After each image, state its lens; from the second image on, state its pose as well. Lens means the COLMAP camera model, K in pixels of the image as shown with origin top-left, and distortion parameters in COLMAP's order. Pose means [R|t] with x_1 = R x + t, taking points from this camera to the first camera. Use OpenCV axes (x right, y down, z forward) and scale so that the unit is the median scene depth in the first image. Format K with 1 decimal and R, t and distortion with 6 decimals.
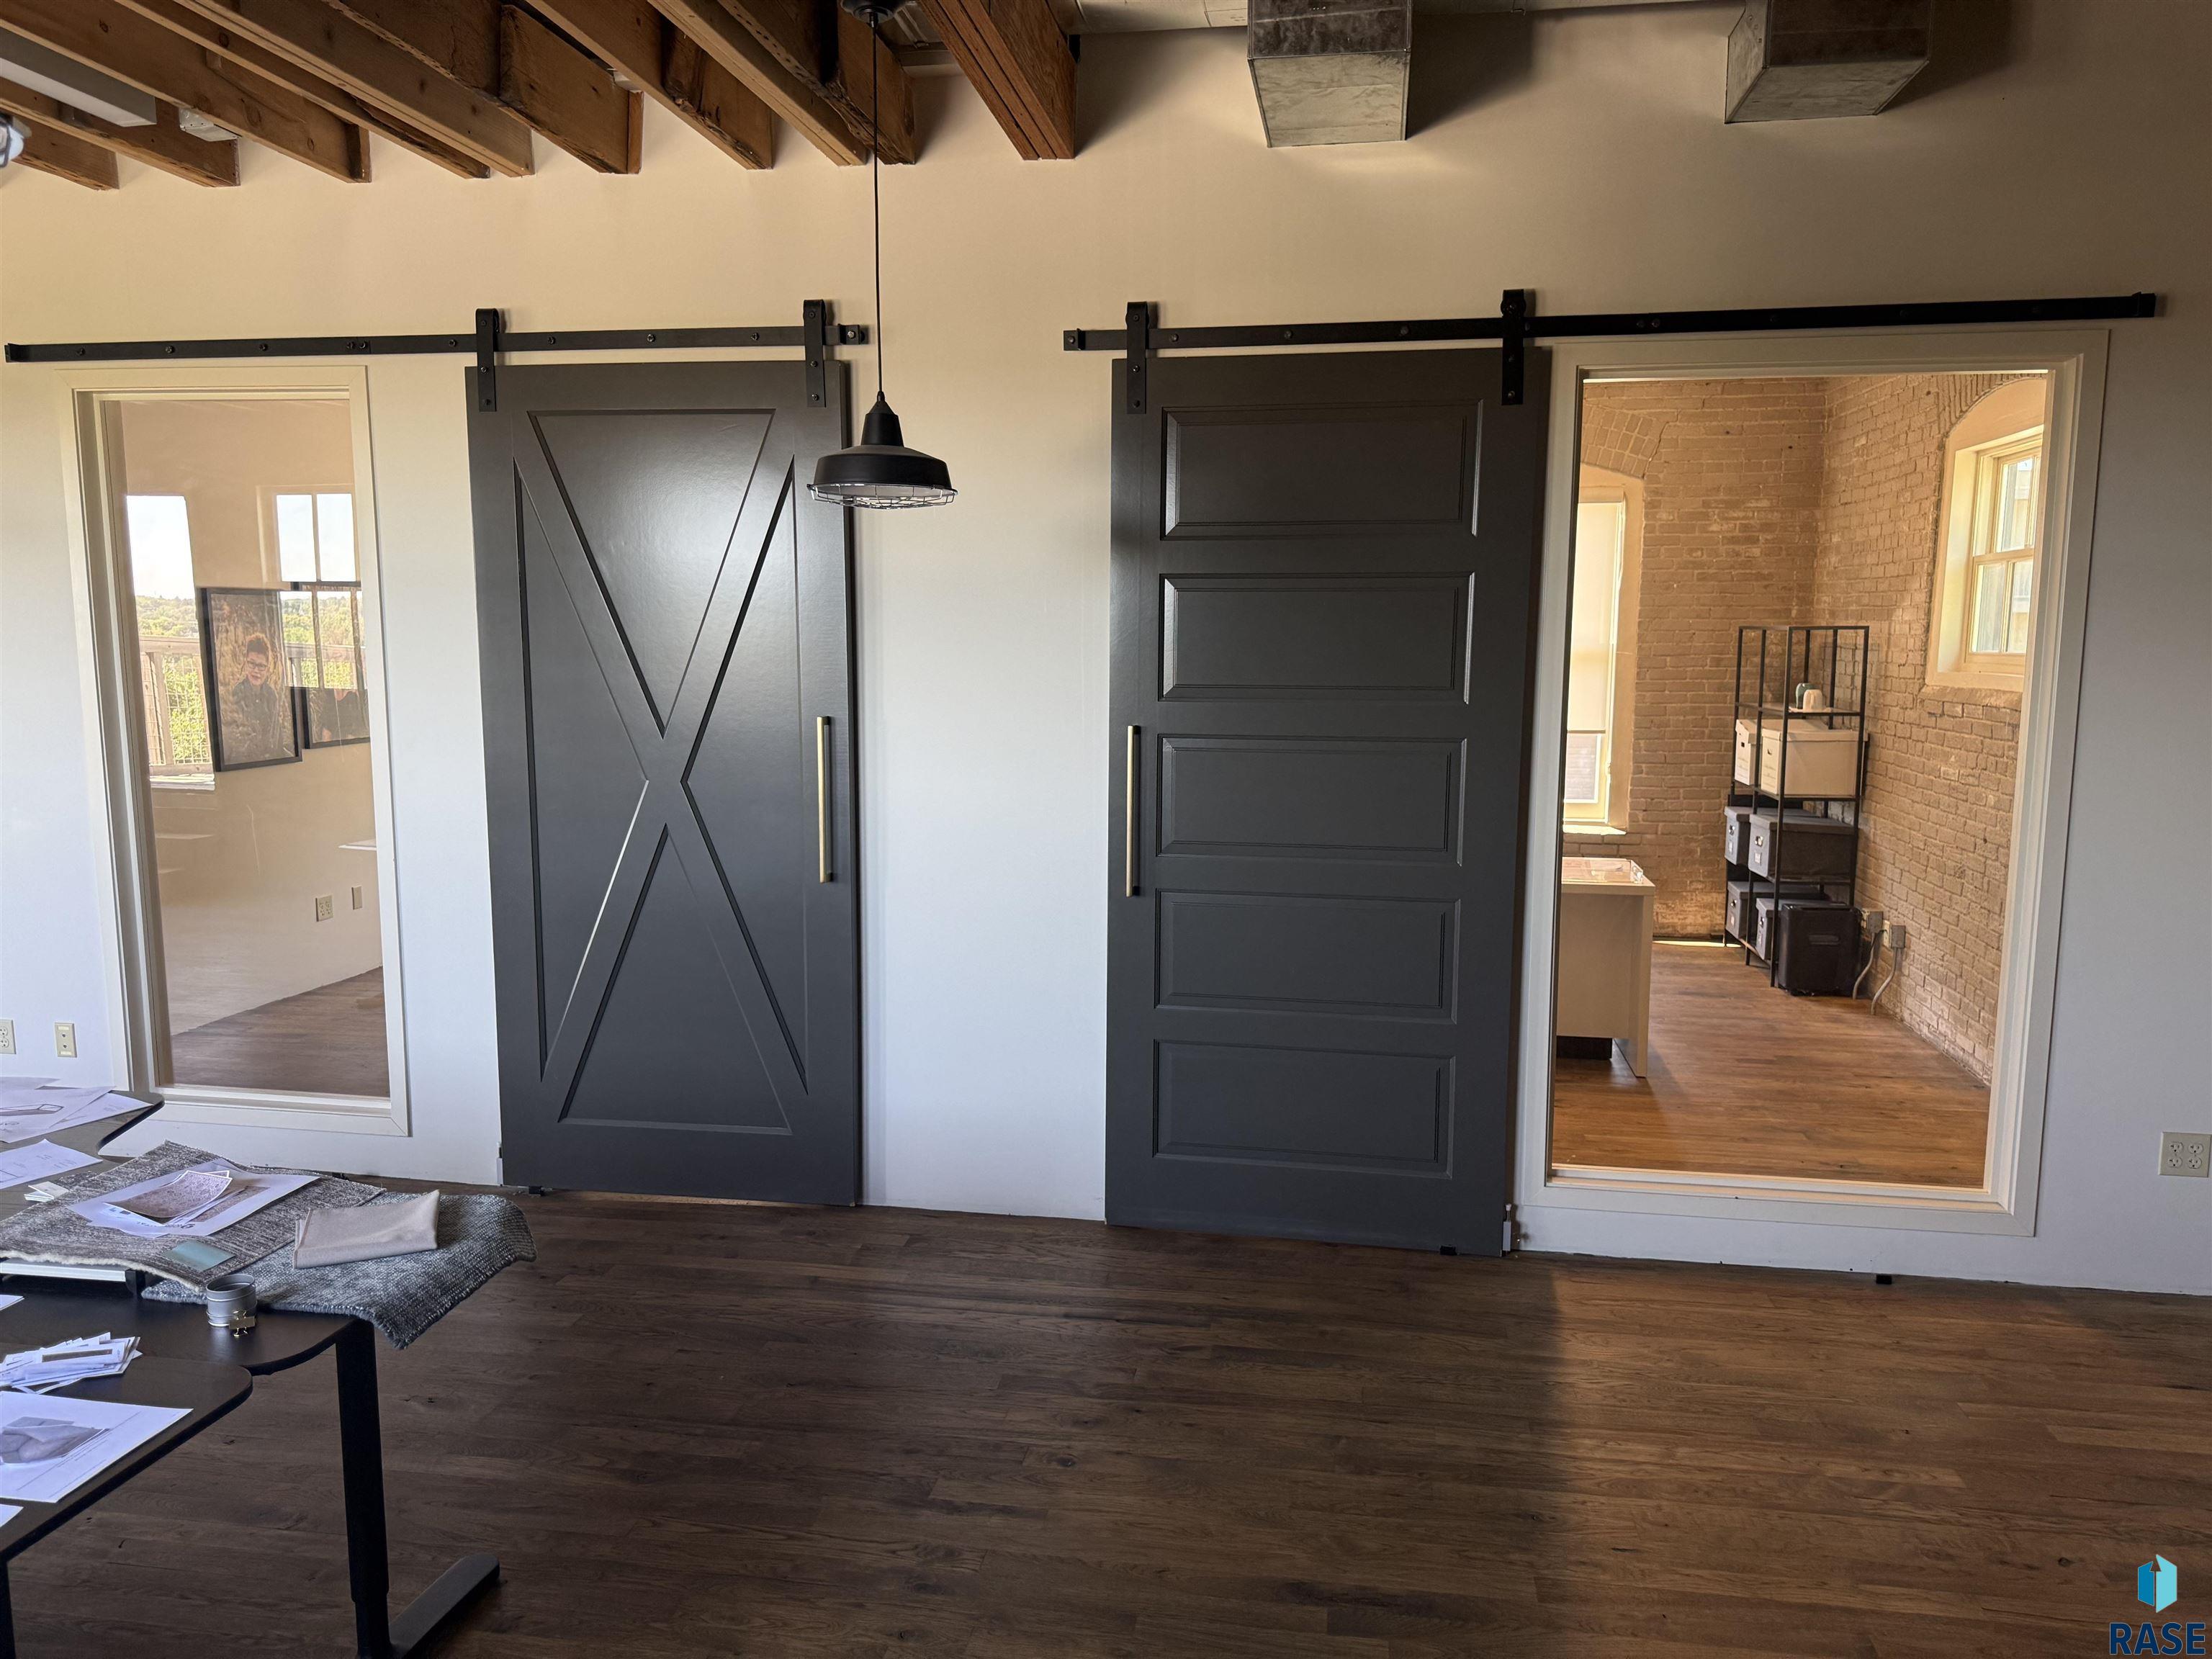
lens RADIAL K [[1579.6, 0, 1094.4], [0, 1579.6, 832.1], [0, 0, 1]] dist [0.034191, -0.011803]
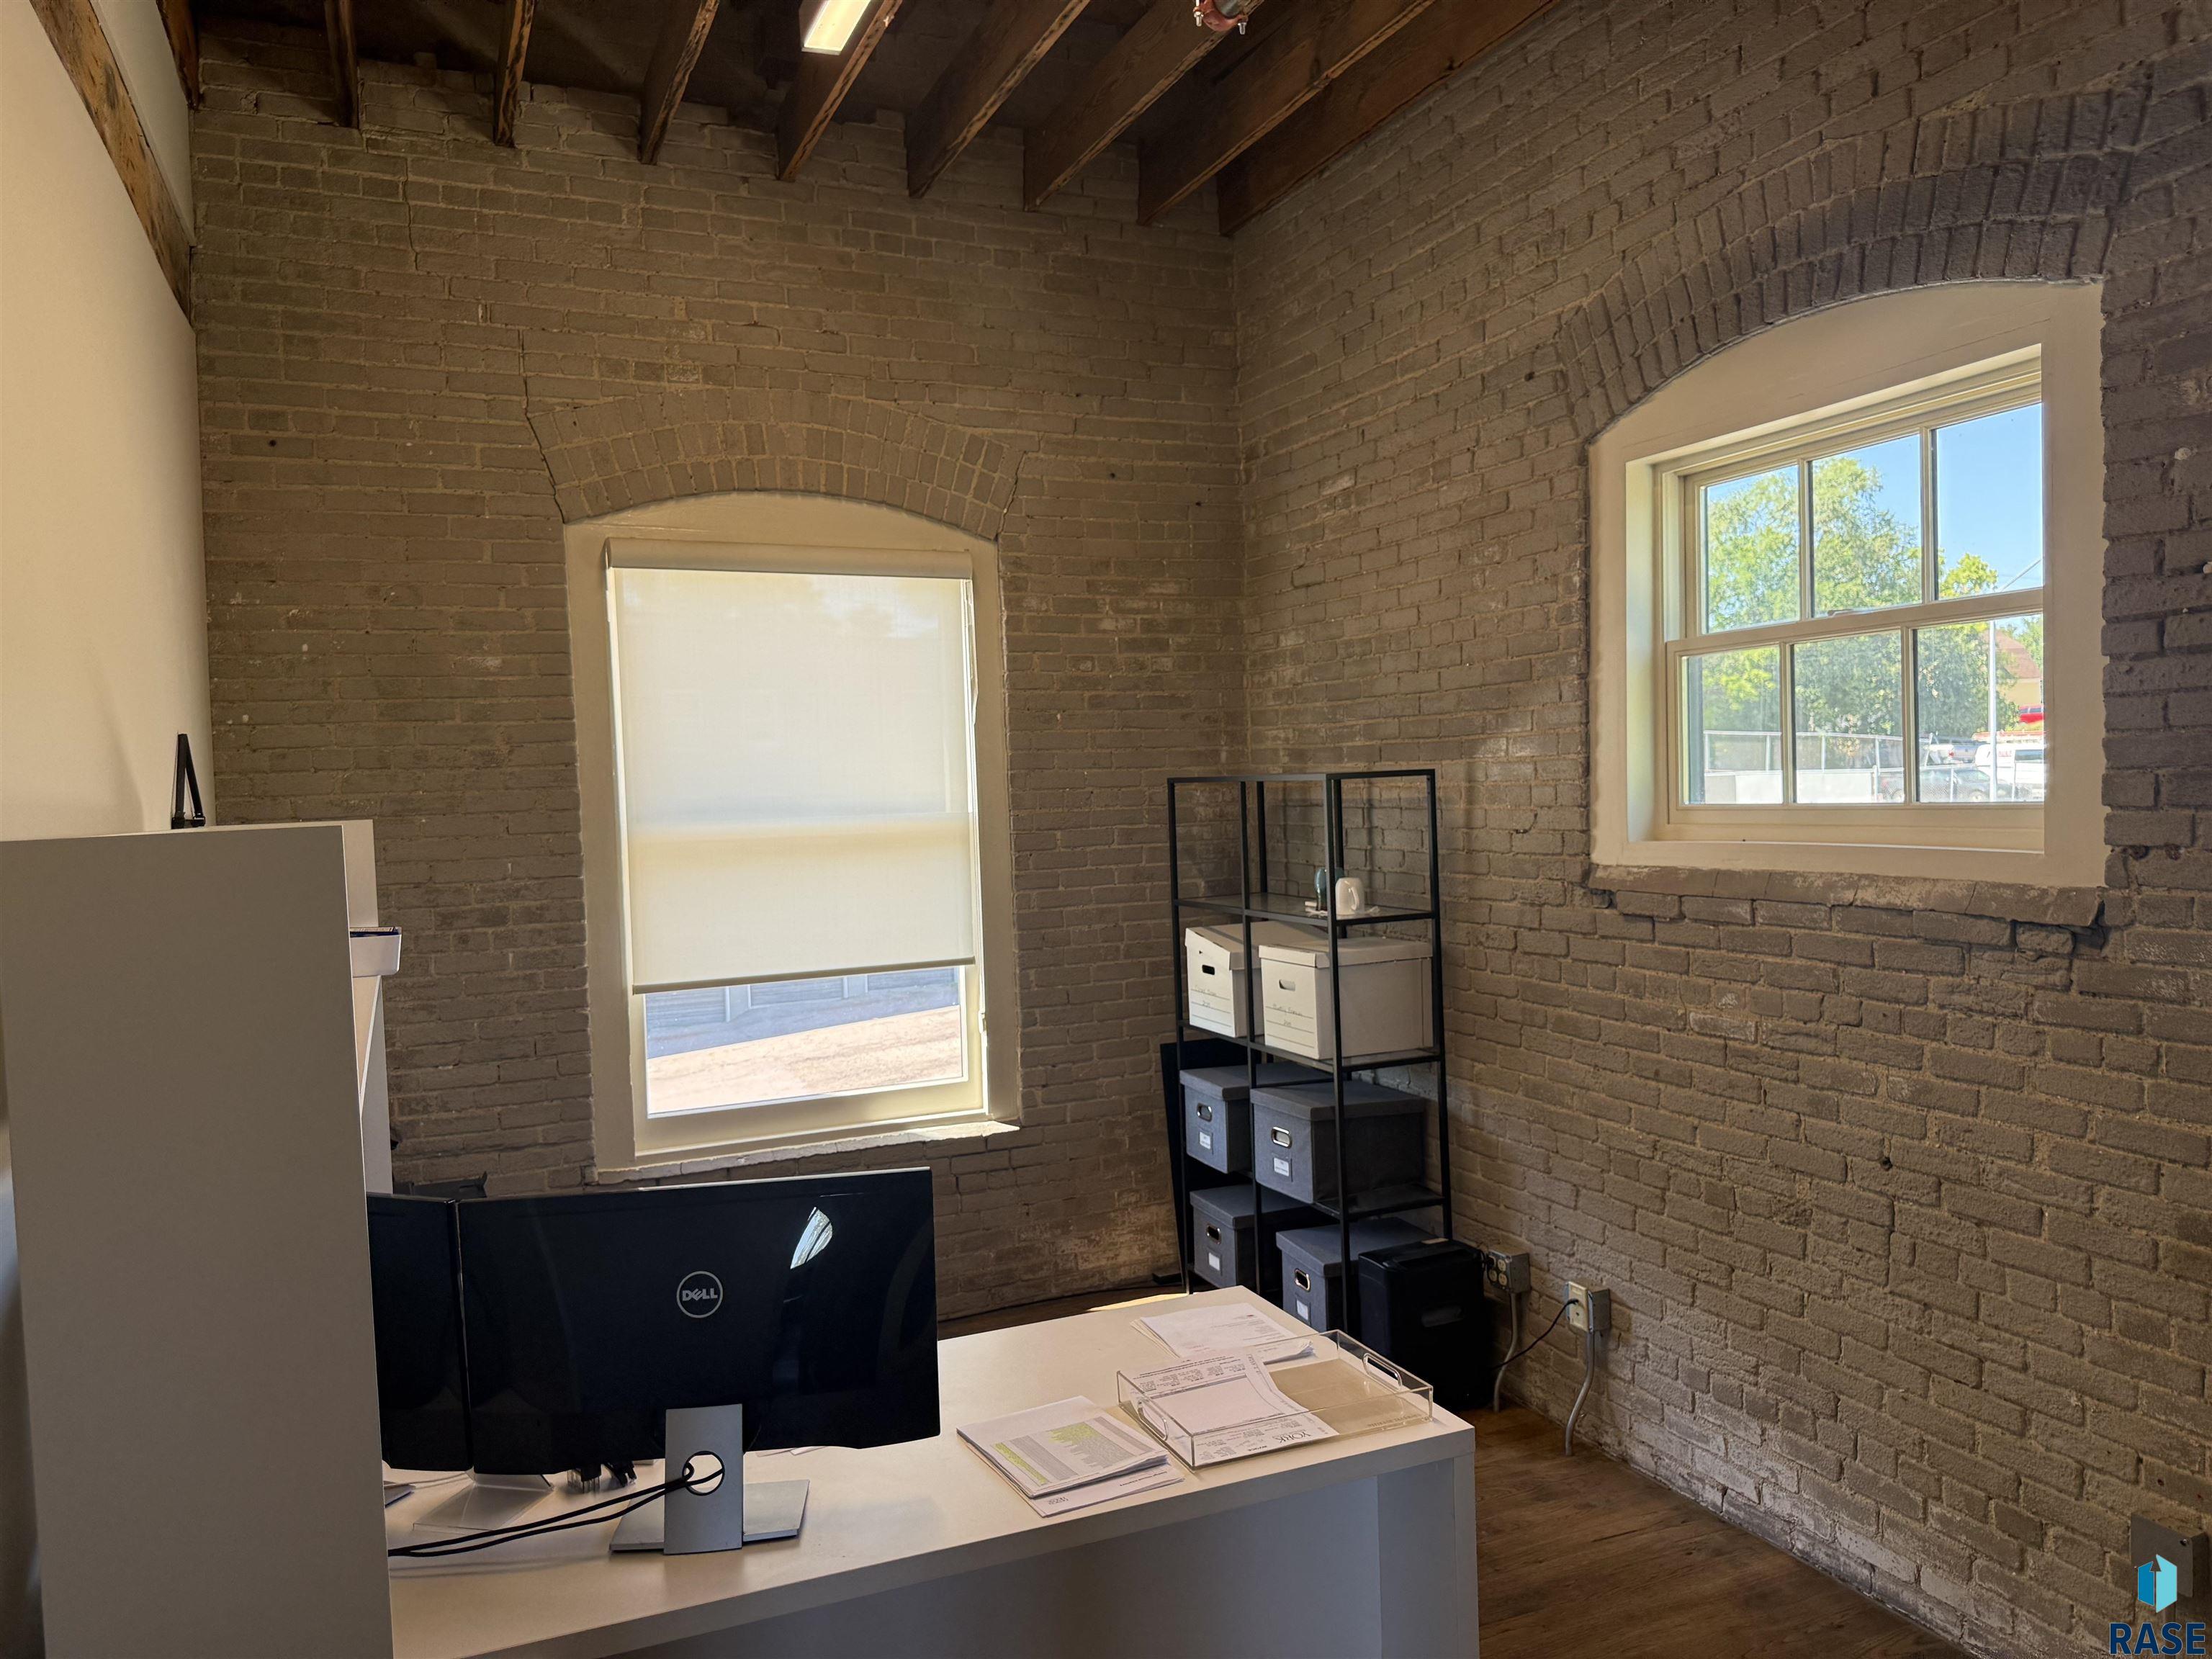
lens RADIAL K [[1579.6, 0, 1091.9], [0, 1579.6, 851.4], [0, 0, 1]] dist [0.034191, -0.011803]
pose [[0.845100, -0.049673, 0.532295, 0.051343], [0.100597, 0.992663, -0.067078, -0.064136], [-0.525058, 0.110235, 0.843897, 0.508980]]
